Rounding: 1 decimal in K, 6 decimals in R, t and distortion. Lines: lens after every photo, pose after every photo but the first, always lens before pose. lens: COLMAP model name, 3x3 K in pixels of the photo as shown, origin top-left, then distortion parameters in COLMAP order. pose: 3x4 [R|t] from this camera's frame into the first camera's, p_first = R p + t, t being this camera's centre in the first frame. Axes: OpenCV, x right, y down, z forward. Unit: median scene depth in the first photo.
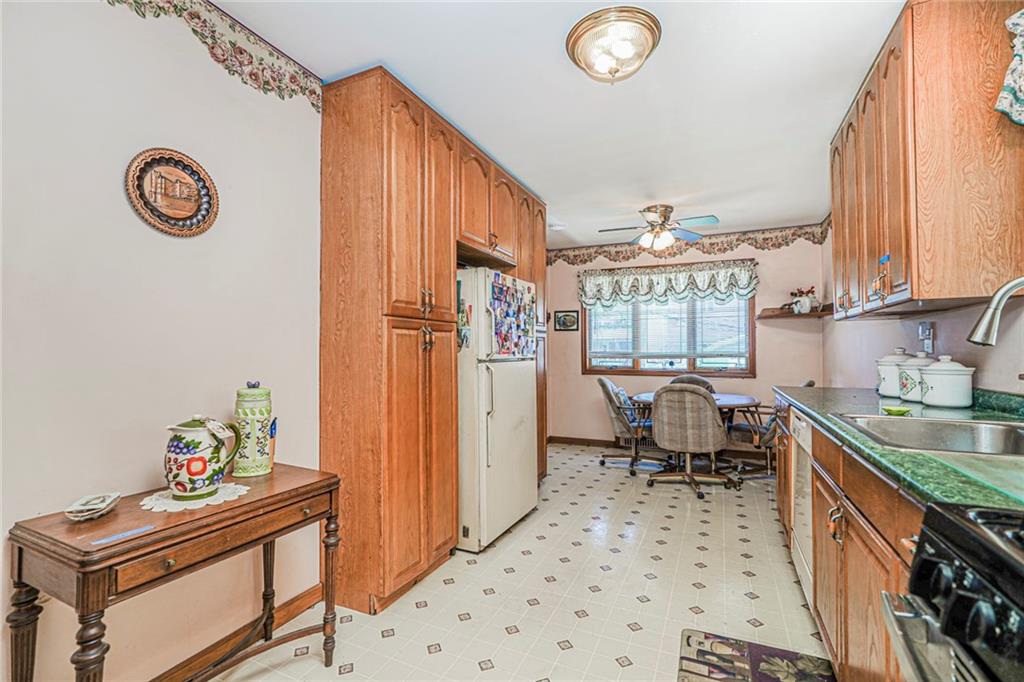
lens RADIAL K [[450.3, 0, 516.1], [0, 450.3, 341.5], [0, 0, 1]] dist [-0.008118, 0.002428]
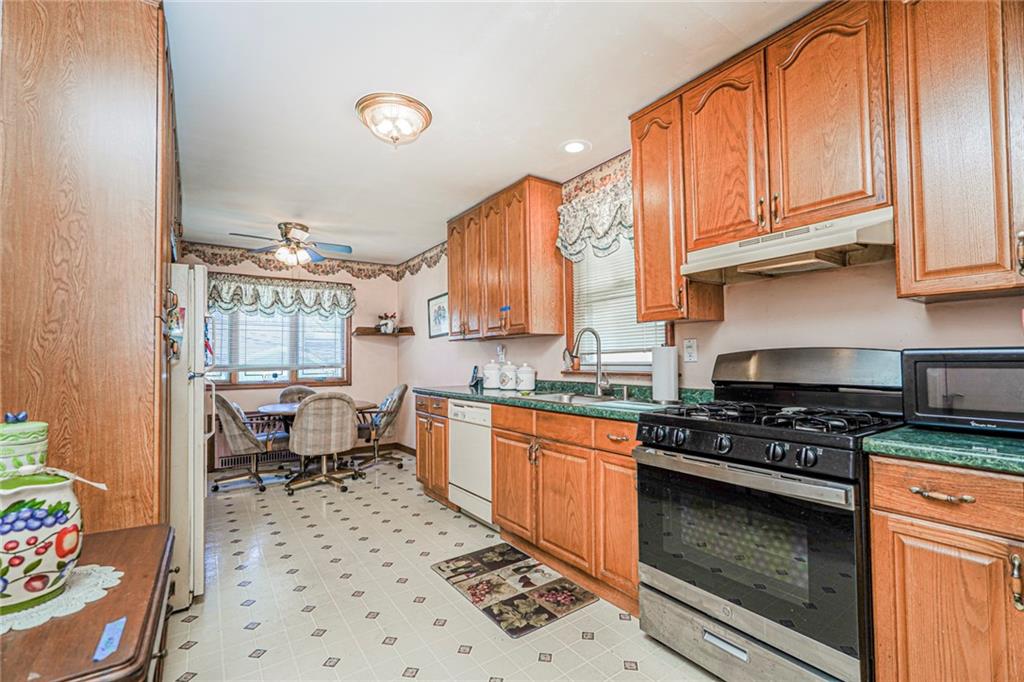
lens RADIAL K [[450.3, 0, 512.2], [0, 450.3, 340.3], [0, 0, 1]] dist [-0.008118, 0.002428]
pose [[0.508876, 0.036684, 0.860058, -0.338947], [-0.009981, 0.999276, -0.036716, 0.002383], [-0.860782, 0.010100, 0.508874, 0.042475]]
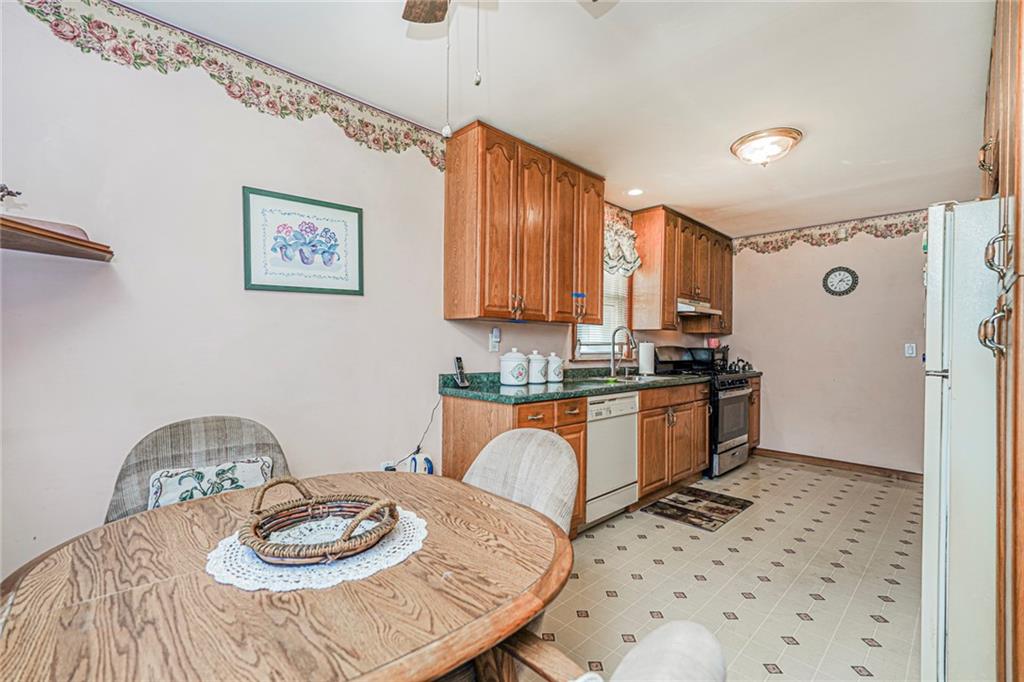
lens RADIAL K [[450.3, 0, 505.9], [0, 450.3, 350.6], [0, 0, 1]] dist [-0.008118, 0.002428]
pose [[-0.926054, 0.002933, 0.377380, 0.217923], [-0.002111, 0.999914, -0.012952, 0.020680], [-0.377385, -0.012791, -0.925968, 1.316051]]
